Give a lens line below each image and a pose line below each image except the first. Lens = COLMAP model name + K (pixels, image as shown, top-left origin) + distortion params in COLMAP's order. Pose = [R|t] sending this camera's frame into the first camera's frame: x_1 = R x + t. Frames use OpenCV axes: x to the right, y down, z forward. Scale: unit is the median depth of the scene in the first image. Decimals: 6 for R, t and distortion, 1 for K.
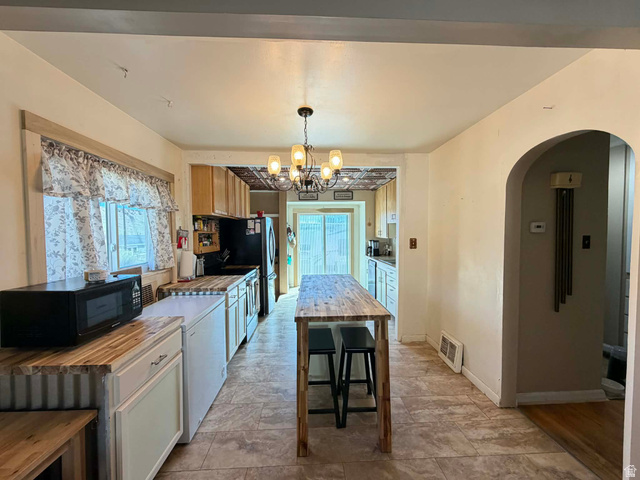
lens RADIAL K [[254.9, 0, 319.9], [0, 254.9, 241.0], [0, 0, 1]] dist [-0.001116, 0.000233]
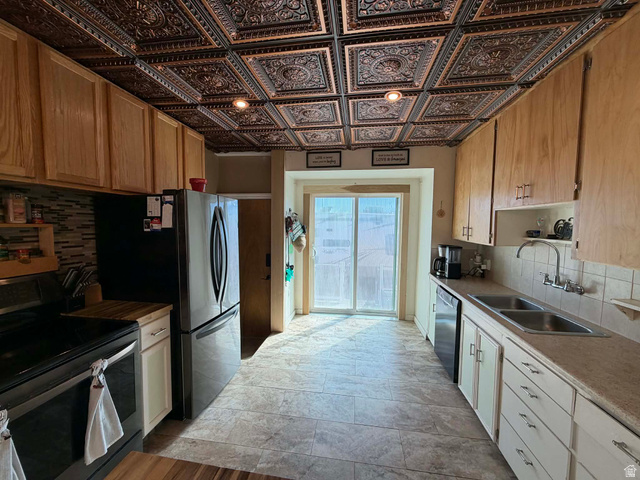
lens RADIAL K [[254.9, 0, 318.5], [0, 254.9, 240.4], [0, 0, 1]] dist [-0.001116, 0.000233]
pose [[0.980034, 0.034448, -0.195825, 0.073342], [-0.028083, 0.998986, 0.035189, -0.030476], [0.196838, -0.028987, 0.980007, 0.595002]]
